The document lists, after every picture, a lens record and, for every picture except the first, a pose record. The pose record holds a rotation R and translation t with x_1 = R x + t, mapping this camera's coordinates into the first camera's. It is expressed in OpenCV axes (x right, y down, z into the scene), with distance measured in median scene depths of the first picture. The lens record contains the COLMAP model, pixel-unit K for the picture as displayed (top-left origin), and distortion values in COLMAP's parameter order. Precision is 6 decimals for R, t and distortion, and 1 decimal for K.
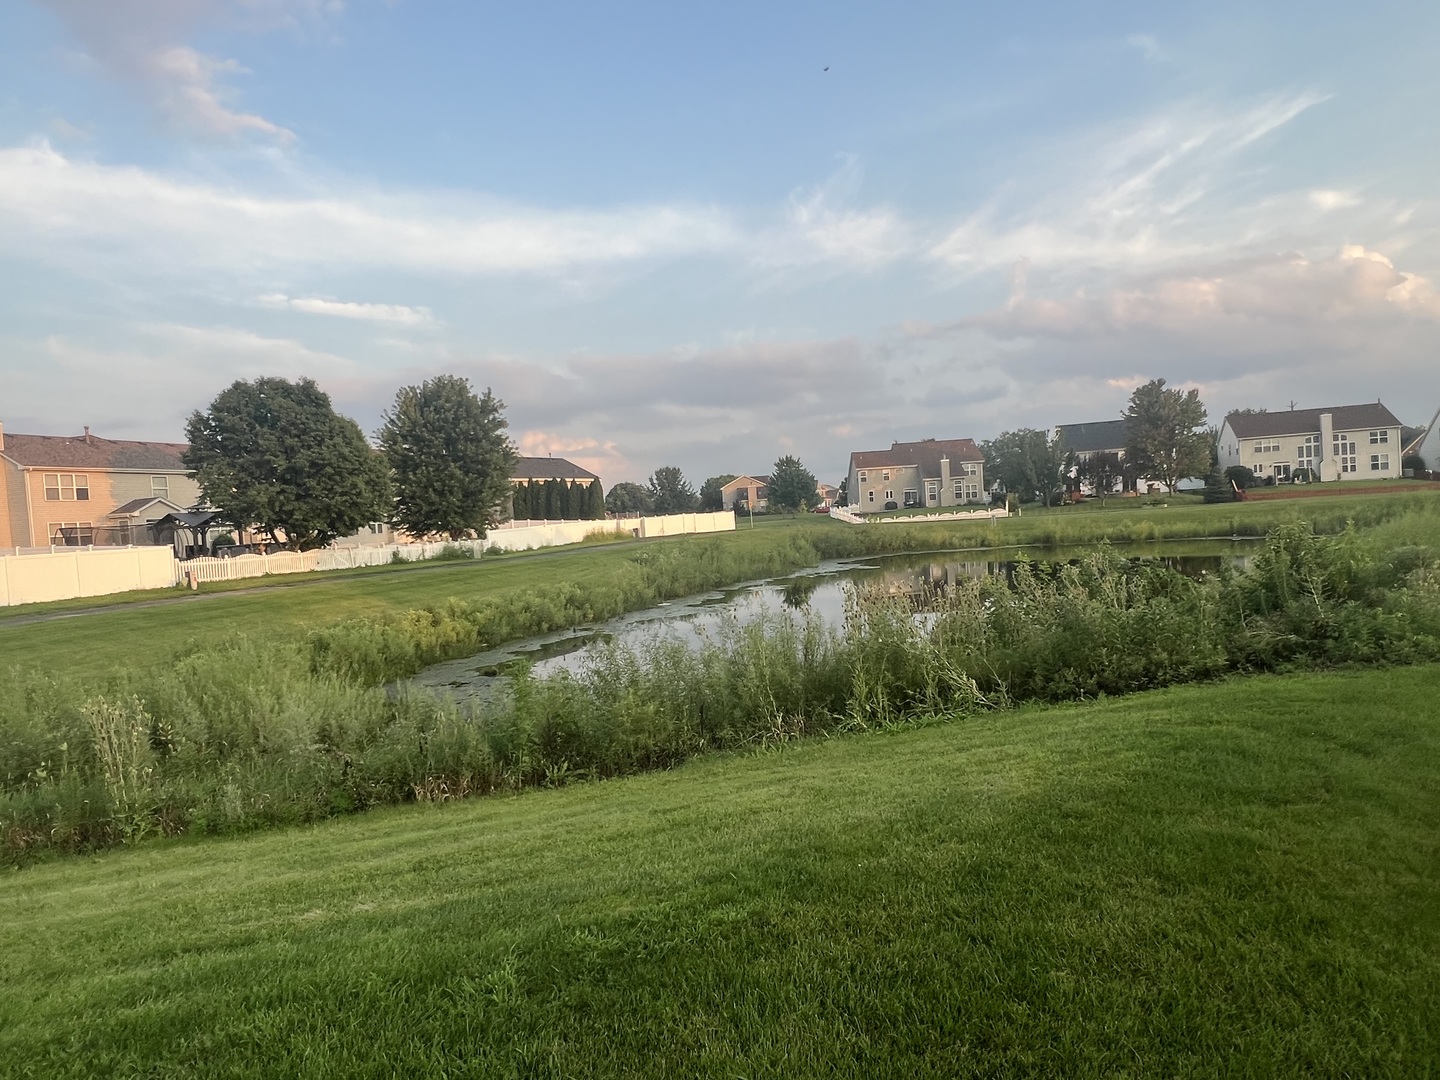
lens RADIAL K [[854.1, 0, 720.0], [0, 854.1, 540.0], [0, 0, 1]] dist [-0.017824, 0.000319]
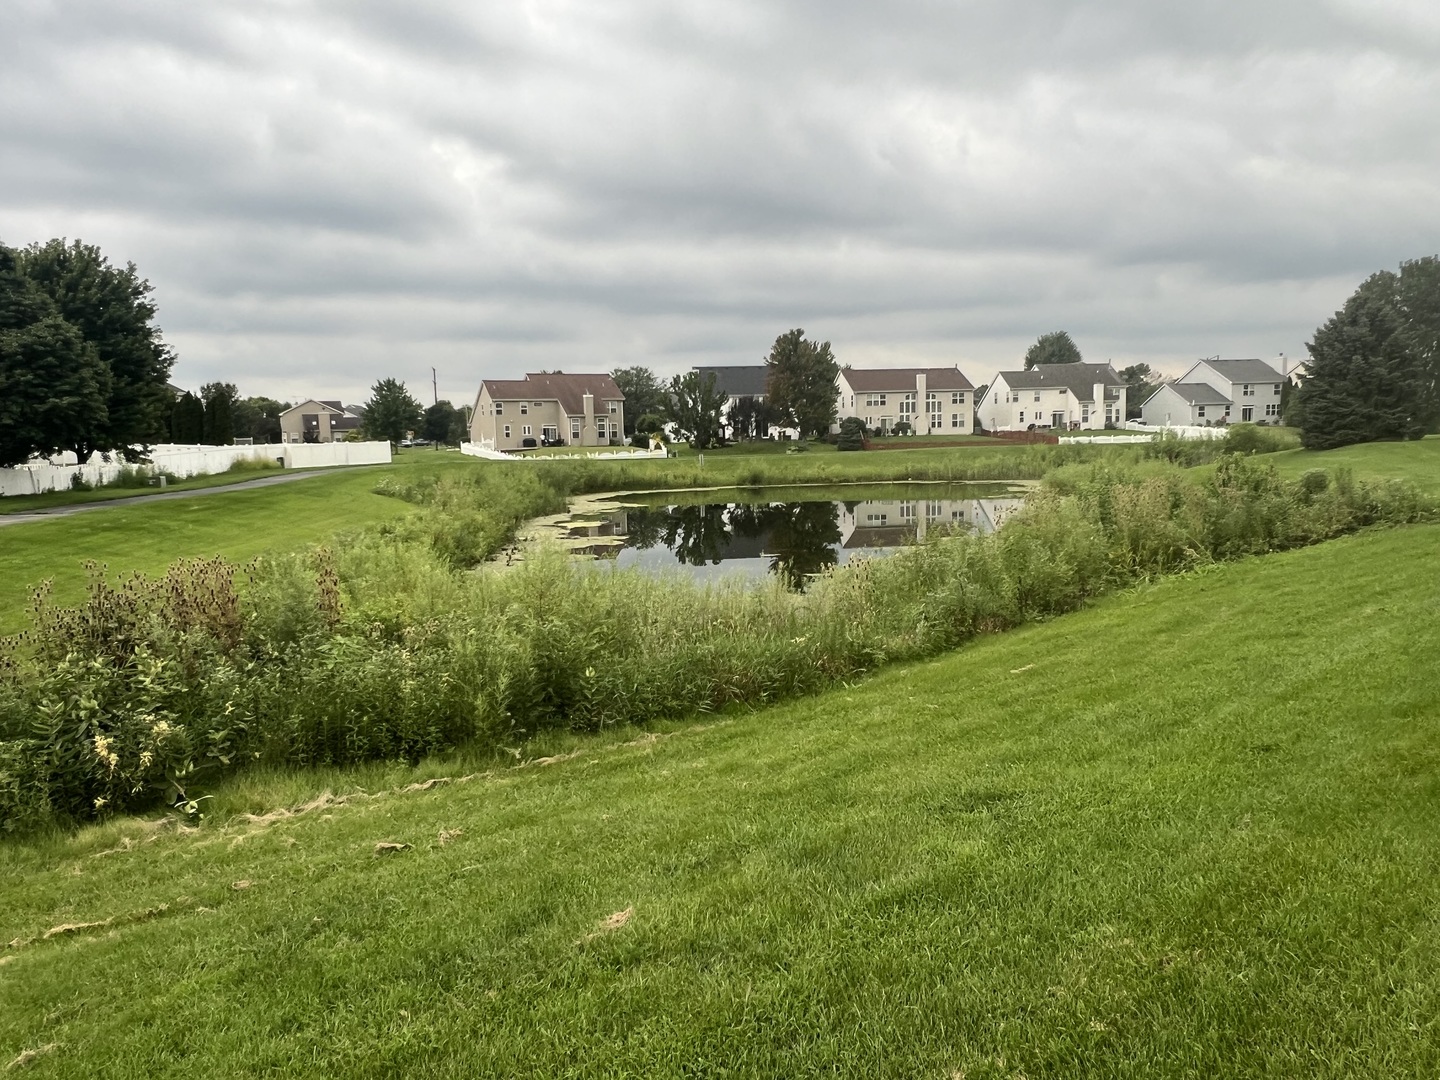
lens RADIAL K [[993.0, 0, 720.0], [0, 993.0, 540.0], [0, 0, 1]] dist [0.000363, -0.003623]
pose [[0.872702, -0.009903, 0.488154, -0.188686], [-0.015519, 0.998727, 0.048005, 0.012318], [-0.488007, -0.049469, 0.871437, -0.024627]]
